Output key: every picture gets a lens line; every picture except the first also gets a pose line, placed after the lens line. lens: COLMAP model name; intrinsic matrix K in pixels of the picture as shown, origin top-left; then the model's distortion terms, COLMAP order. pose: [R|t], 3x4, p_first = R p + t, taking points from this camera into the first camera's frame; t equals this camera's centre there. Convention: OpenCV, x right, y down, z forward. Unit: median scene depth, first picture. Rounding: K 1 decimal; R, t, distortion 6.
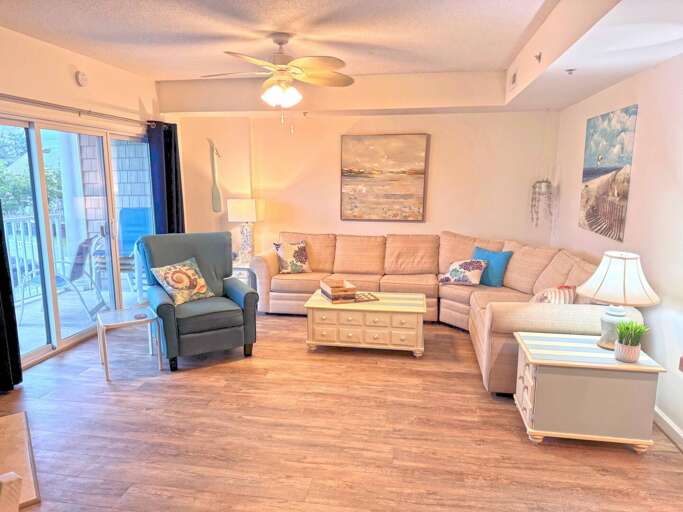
lens RADIAL K [[471.8, 0, 338.4], [0, 471.8, 258.0], [0, 0, 1]] dist [0.059846, -0.049130]
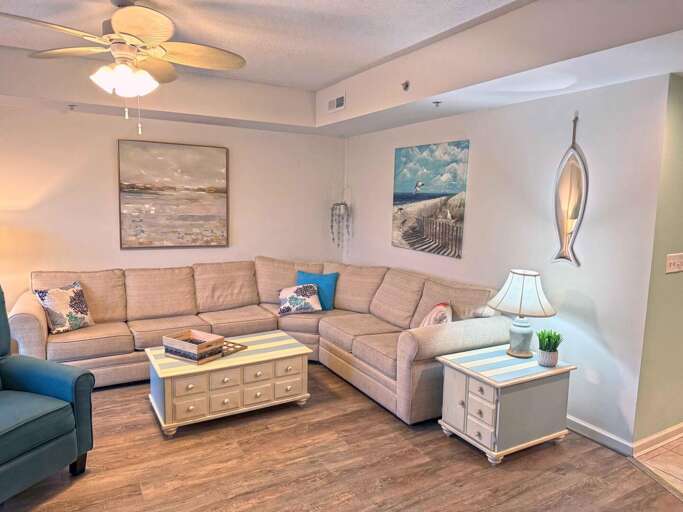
lens RADIAL K [[471.8, 0, 341.6], [0, 471.8, 257.7], [0, 0, 1]] dist [0.059846, -0.049130]
pose [[0.773426, -0.063844, 0.630663, -0.289105], [0.086529, 0.996235, -0.005265, -0.045946], [-0.627953, 0.058643, 0.776039, 0.255221]]
